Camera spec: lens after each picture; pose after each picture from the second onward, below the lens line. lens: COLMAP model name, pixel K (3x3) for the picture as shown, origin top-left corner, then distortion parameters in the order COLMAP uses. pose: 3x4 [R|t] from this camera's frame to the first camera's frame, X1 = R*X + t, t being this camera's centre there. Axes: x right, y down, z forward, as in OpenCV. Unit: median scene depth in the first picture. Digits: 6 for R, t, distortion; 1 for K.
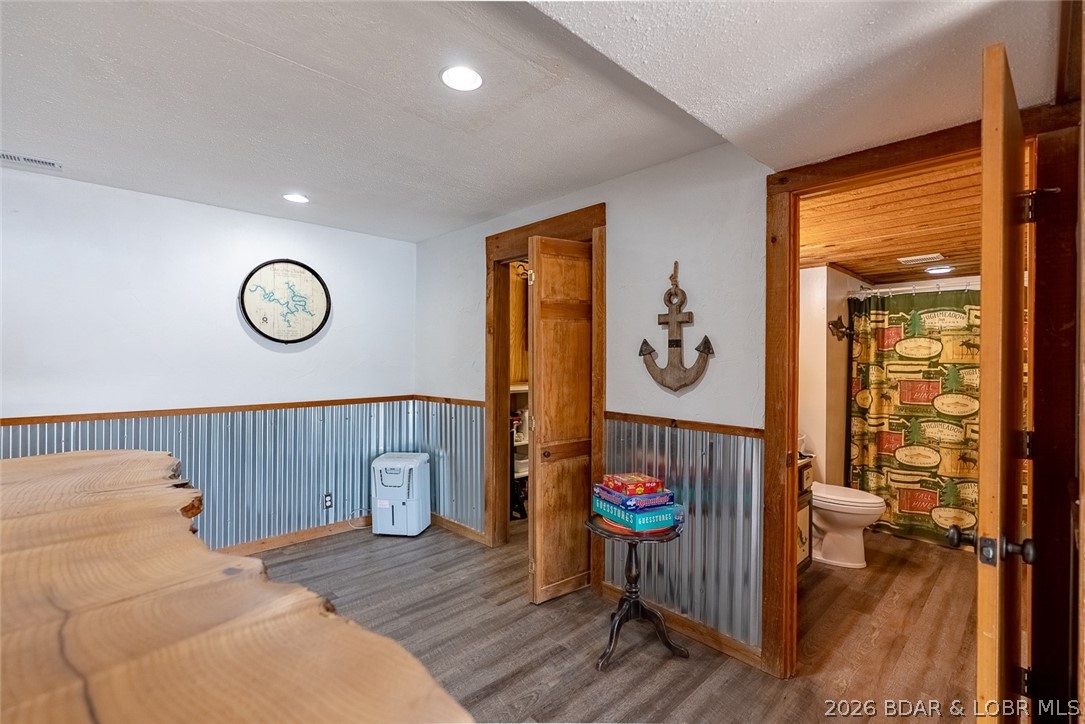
lens RADIAL K [[494.8, 0, 539.1], [0, 494.8, 358.5], [0, 0, 1]] dist [-0.012982, 0.007897]
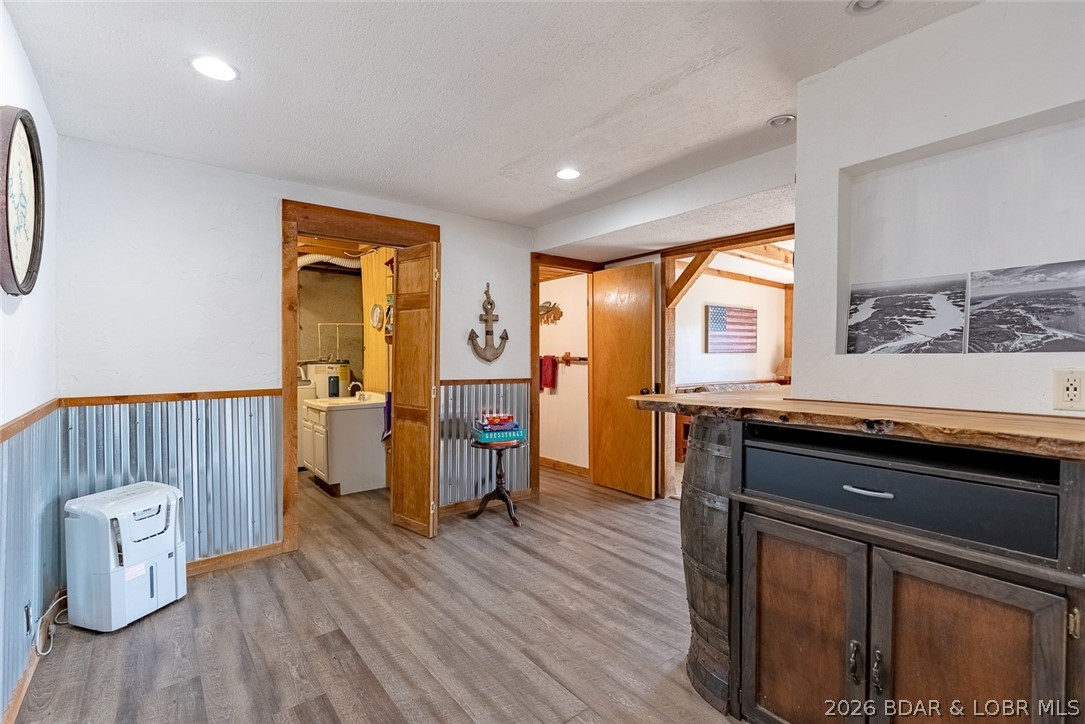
lens RADIAL K [[494.8, 0, 539.1], [0, 494.8, 358.5], [0, 0, 1]] dist [-0.012982, 0.007897]
pose [[0.094438, -0.013614, 0.995438, -0.720616], [0.000550, 0.999907, 0.013623, 0.017257], [-0.995531, -0.000739, 0.094437, 0.363399]]
